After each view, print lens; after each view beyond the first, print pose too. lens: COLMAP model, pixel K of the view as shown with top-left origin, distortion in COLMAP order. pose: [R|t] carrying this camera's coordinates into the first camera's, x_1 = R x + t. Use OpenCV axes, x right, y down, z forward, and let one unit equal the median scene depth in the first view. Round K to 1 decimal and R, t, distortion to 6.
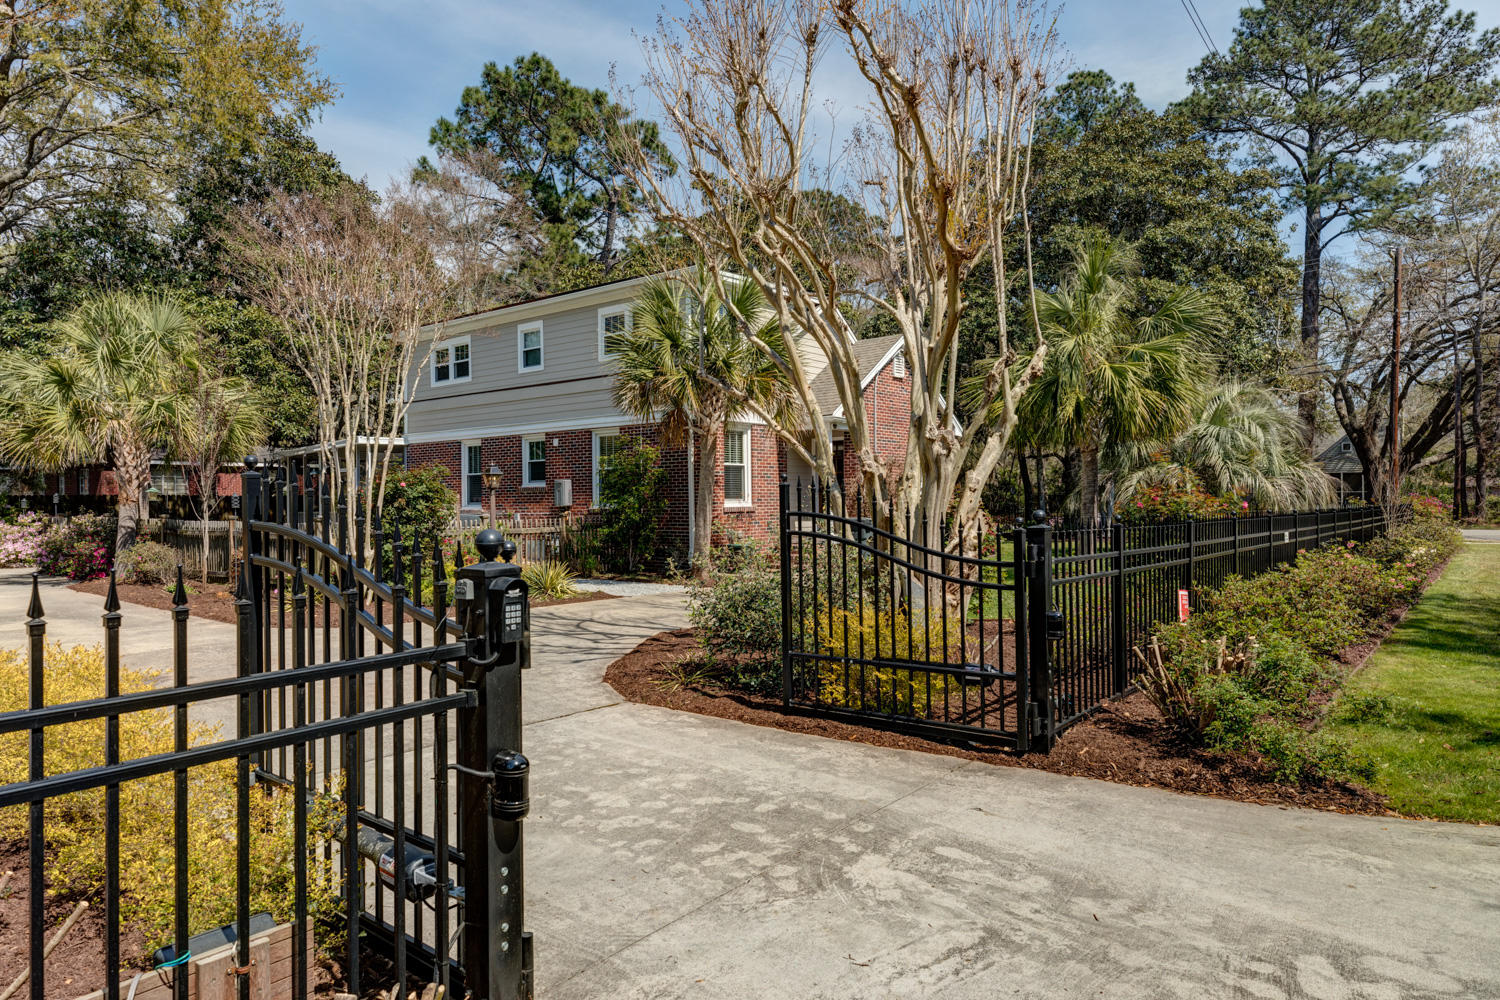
lens RADIAL K [[922.9, 0, 750.0], [0, 922.9, 500.0], [0, 0, 1]] dist [0.003479, 0.000708]
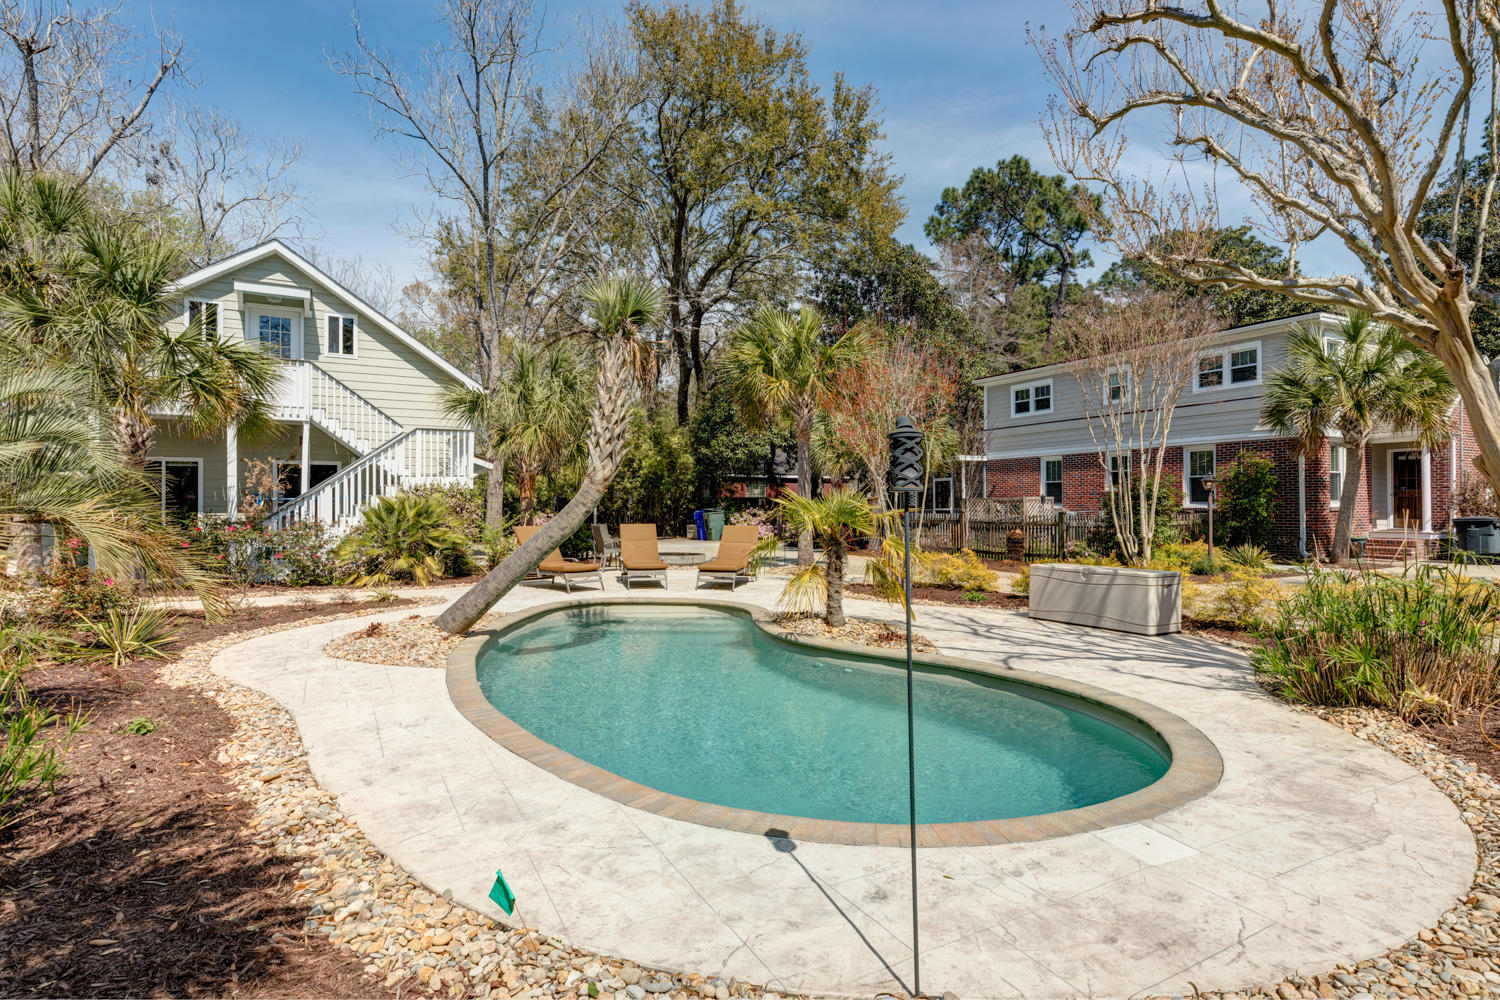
lens RADIAL K [[749.0, 0, 750.0], [0, 749.0, 500.0], [0, 0, 1]] dist [-0.006237, 0.000625]
pose [[0.922105, 0.002867, -0.386928, -0.374837], [-0.005142, 0.999975, -0.004844, 0.007468], [0.386905, 0.006457, 0.922097, -0.221380]]
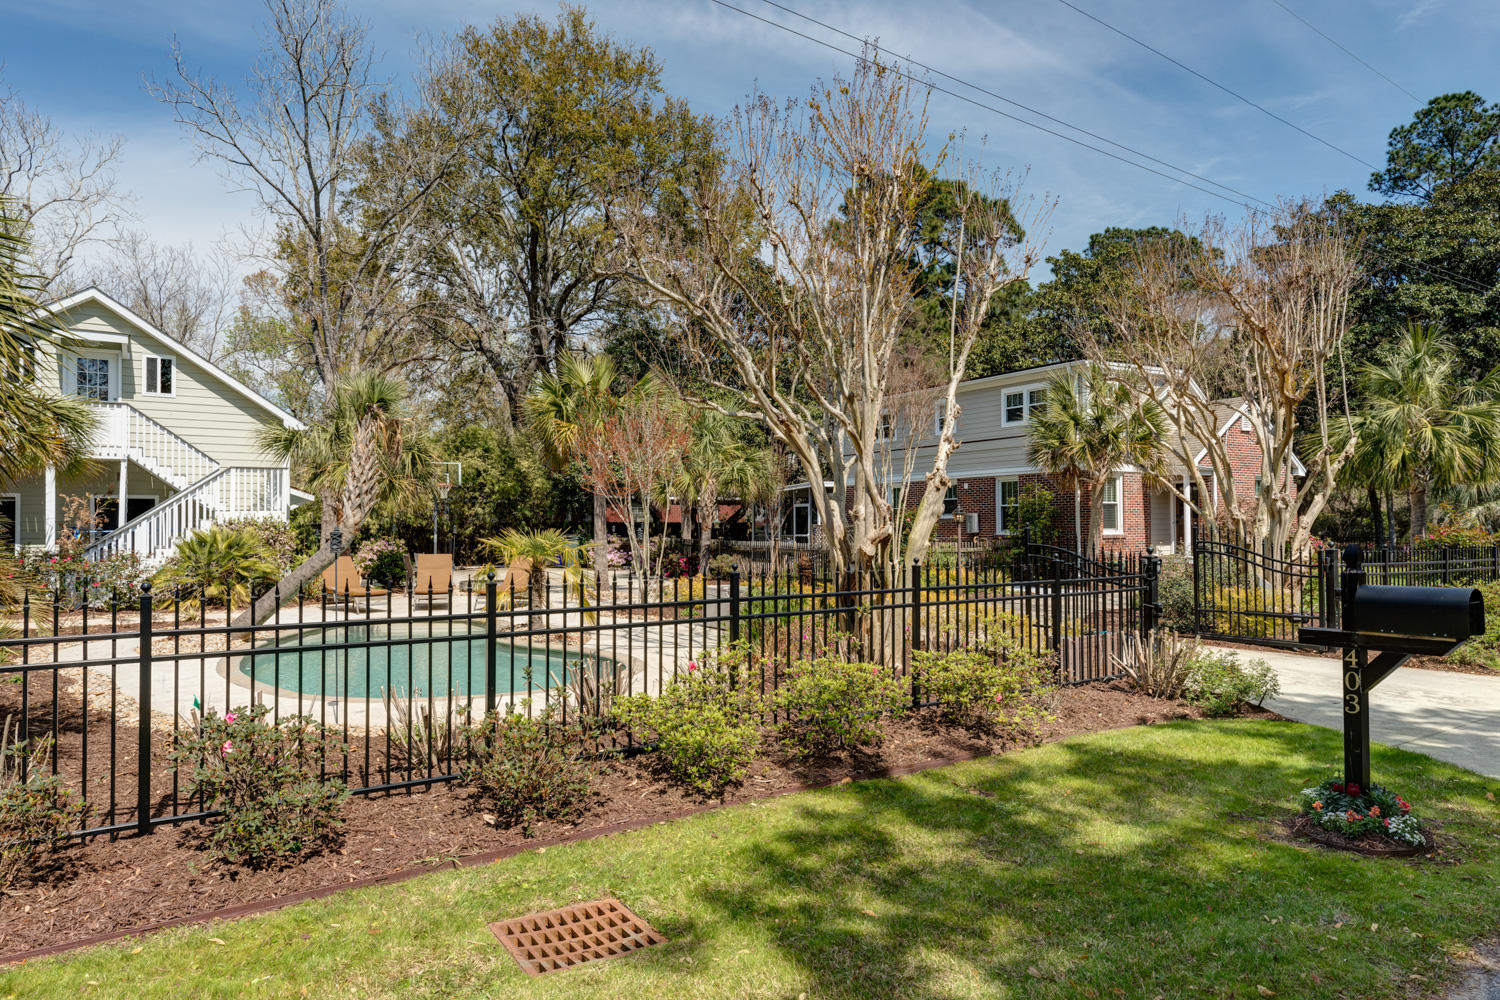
lens RADIAL K [[906.3, 0, 766.5], [0, 906.3, 512.7], [0, 0, 1]] dist [-0.000083, -0.000115]
pose [[0.949770, -0.000208, -0.312947, -0.084592], [-0.003277, 0.999938, -0.010612, -0.009139], [0.312930, 0.011105, 0.949711, -0.432874]]
